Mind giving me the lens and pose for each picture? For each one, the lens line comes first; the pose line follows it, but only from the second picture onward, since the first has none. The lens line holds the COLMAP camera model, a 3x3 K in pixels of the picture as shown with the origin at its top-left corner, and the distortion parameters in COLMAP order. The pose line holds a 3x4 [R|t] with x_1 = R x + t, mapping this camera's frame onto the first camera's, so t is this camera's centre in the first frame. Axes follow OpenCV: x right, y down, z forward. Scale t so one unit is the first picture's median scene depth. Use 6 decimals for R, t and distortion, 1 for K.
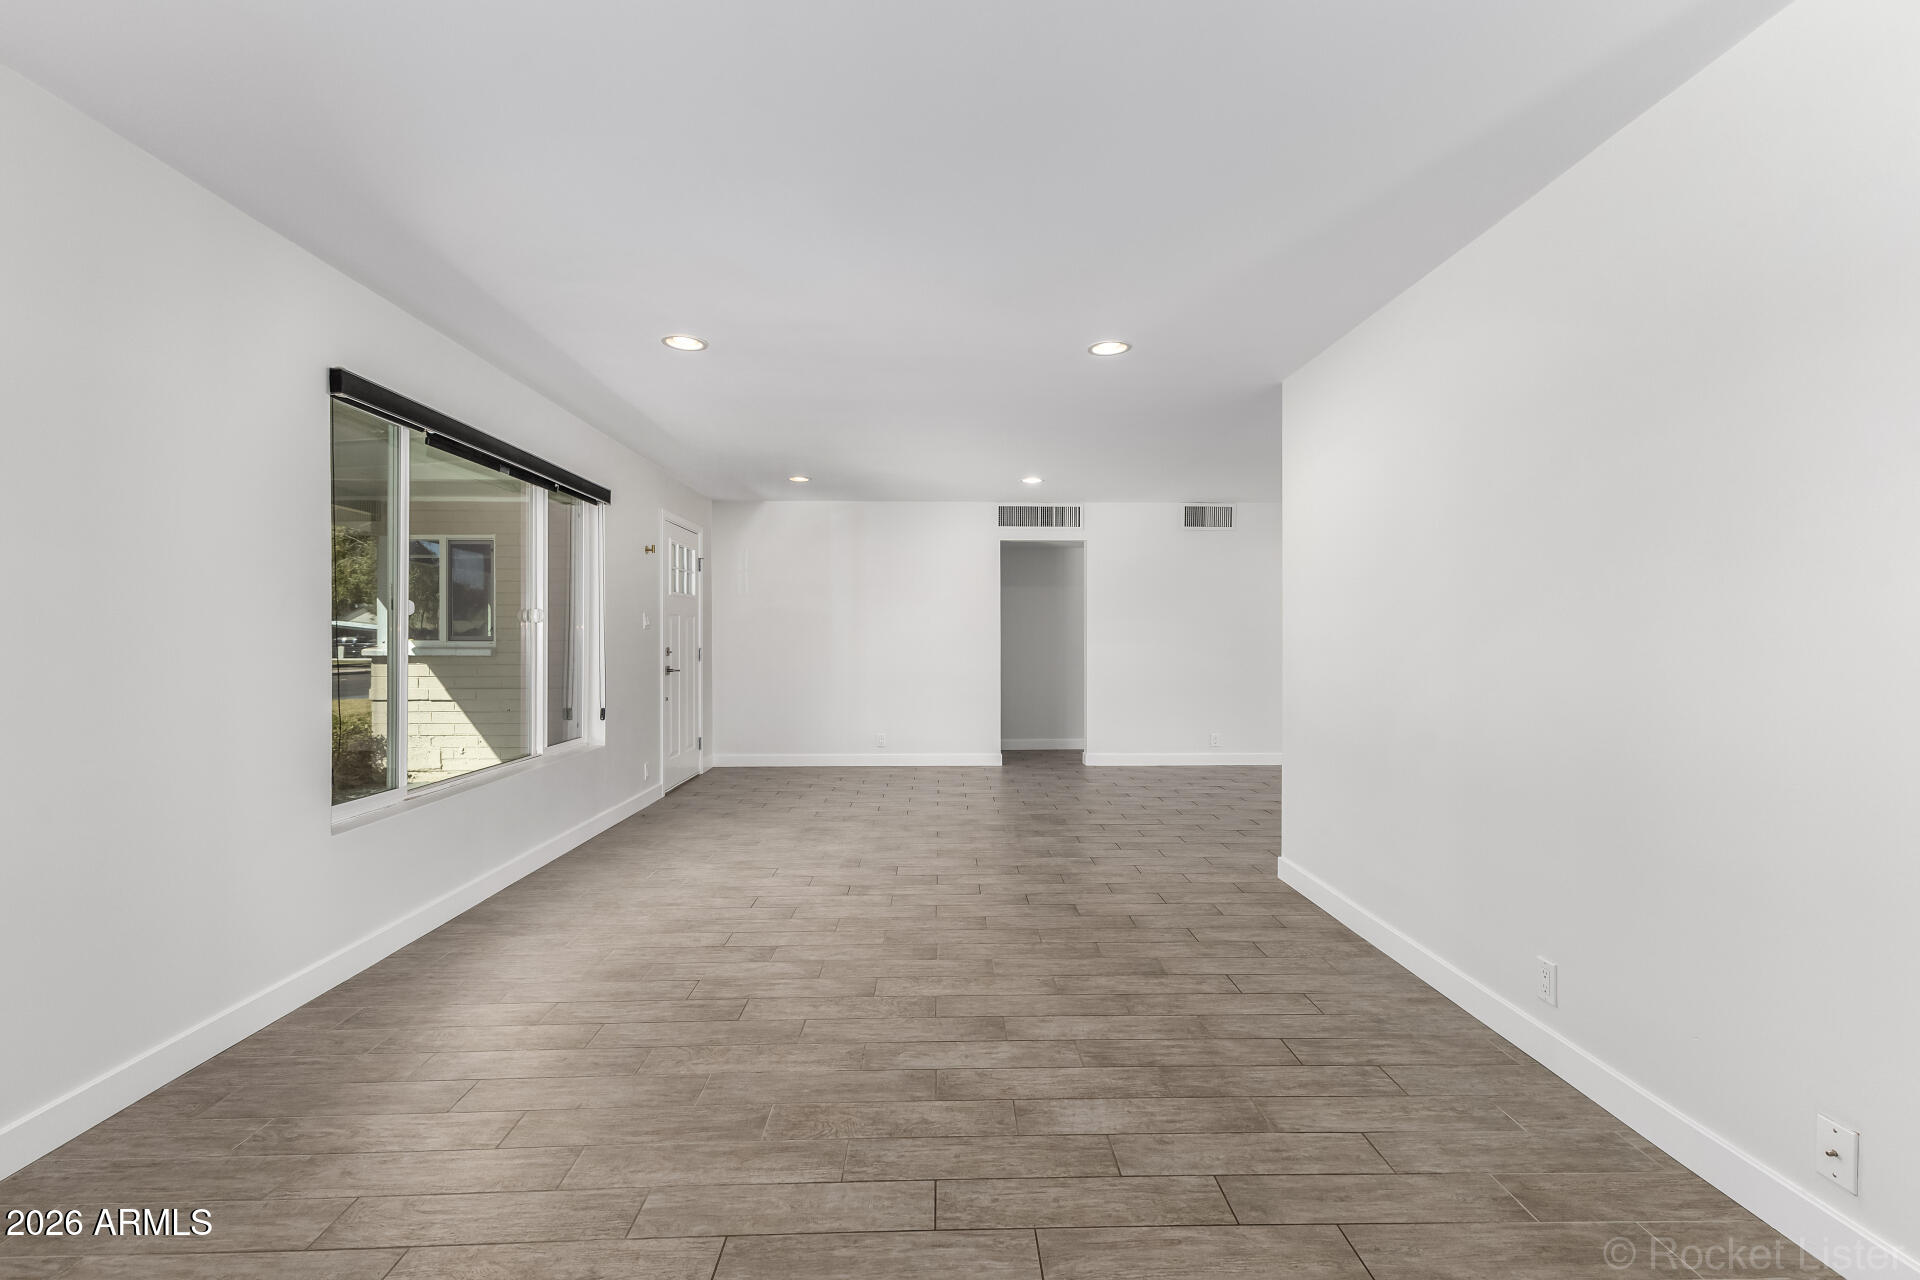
lens RADIAL K [[841.6, 0, 964.4], [0, 841.6, 644.6], [0, 0, 1]] dist [0.001143, -0.001199]
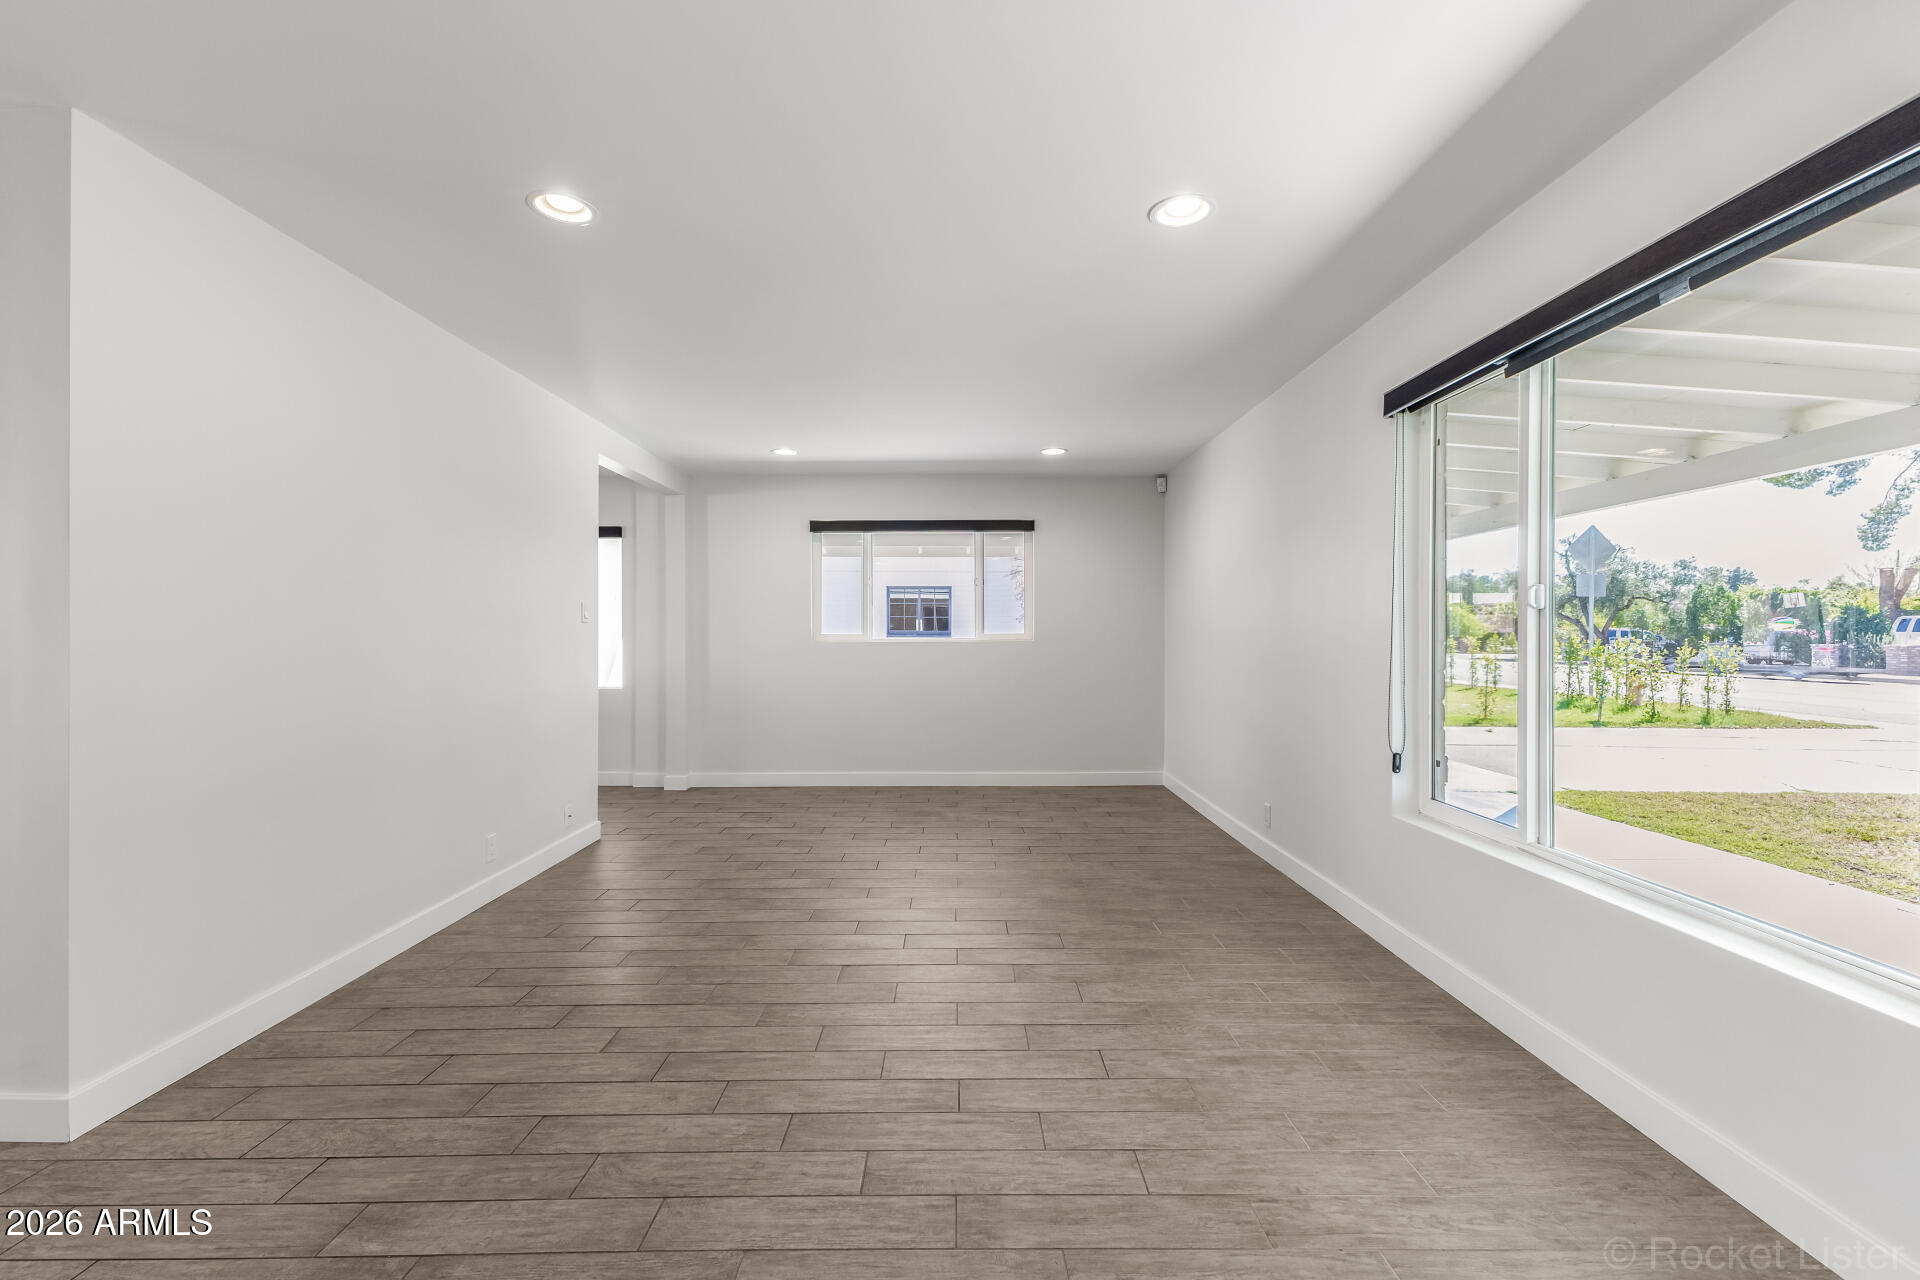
lens RADIAL K [[841.6, 0, 957.7], [0, 841.6, 632.4], [0, 0, 1]] dist [0.001143, -0.001199]
pose [[-0.999611, 0.001265, 0.027850, -0.177915], [0.001398, 0.999988, 0.004764, -0.016727], [-0.027844, 0.004801, -0.999601, 1.808075]]
